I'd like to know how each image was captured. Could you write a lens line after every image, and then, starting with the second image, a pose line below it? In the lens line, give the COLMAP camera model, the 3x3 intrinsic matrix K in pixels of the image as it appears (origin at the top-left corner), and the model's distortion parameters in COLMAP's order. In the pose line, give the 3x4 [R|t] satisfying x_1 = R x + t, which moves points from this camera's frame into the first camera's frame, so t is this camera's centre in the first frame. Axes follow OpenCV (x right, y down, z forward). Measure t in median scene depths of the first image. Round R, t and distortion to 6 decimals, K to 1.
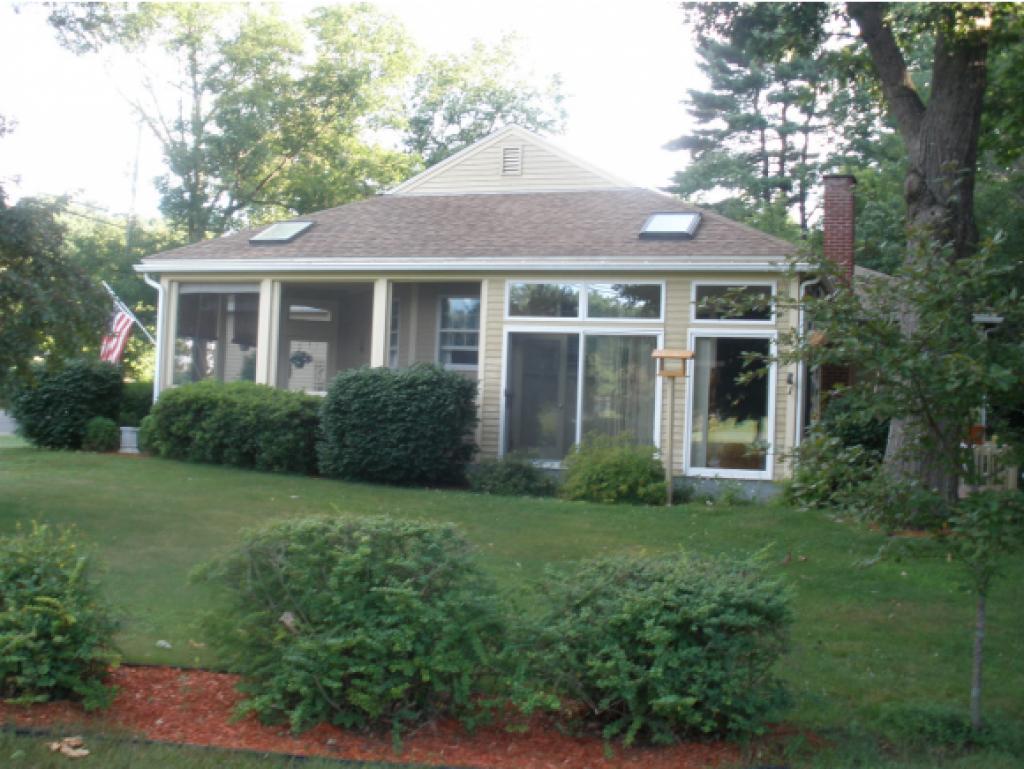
lens RADIAL K [[1117.1, 0, 511.3], [0, 1117.1, 364.0], [0, 0, 1]] dist [-0.276517, 0.328719]
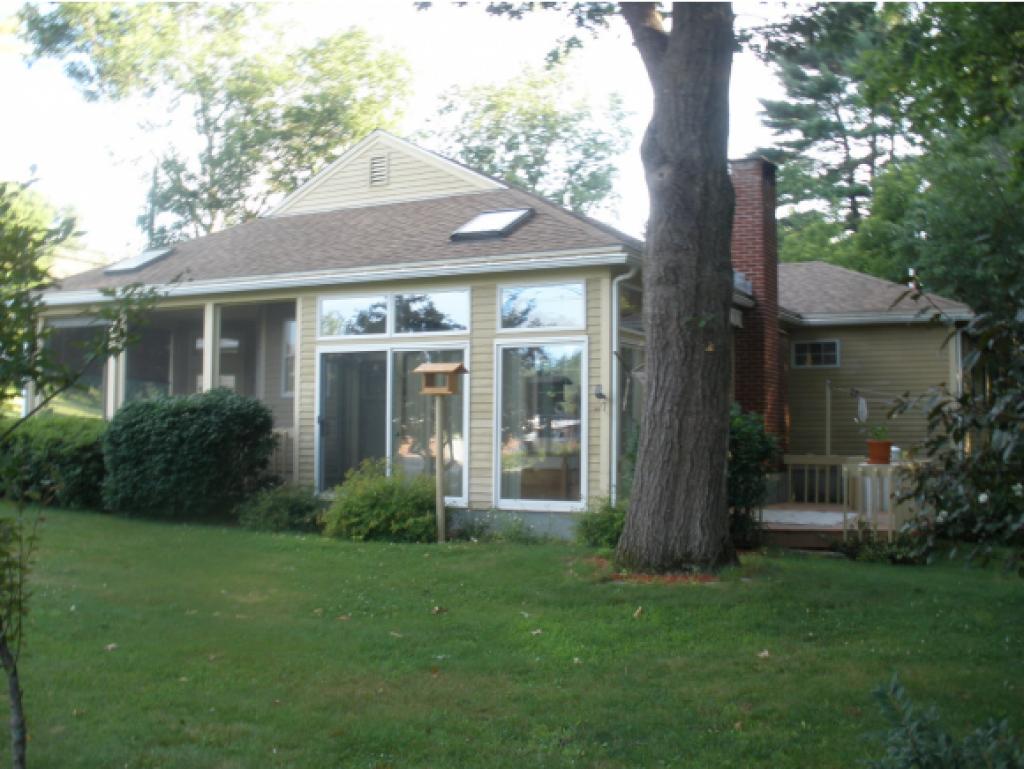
lens RADIAL K [[1117.1, 0, 511.3], [0, 1117.1, 364.0], [0, 0, 1]] dist [-0.276517, 0.328719]
pose [[0.986654, -0.040445, -0.157729, 0.293858], [0.035059, 0.998708, -0.036778, 0.018956], [0.159012, 0.030757, 0.986797, 0.131101]]
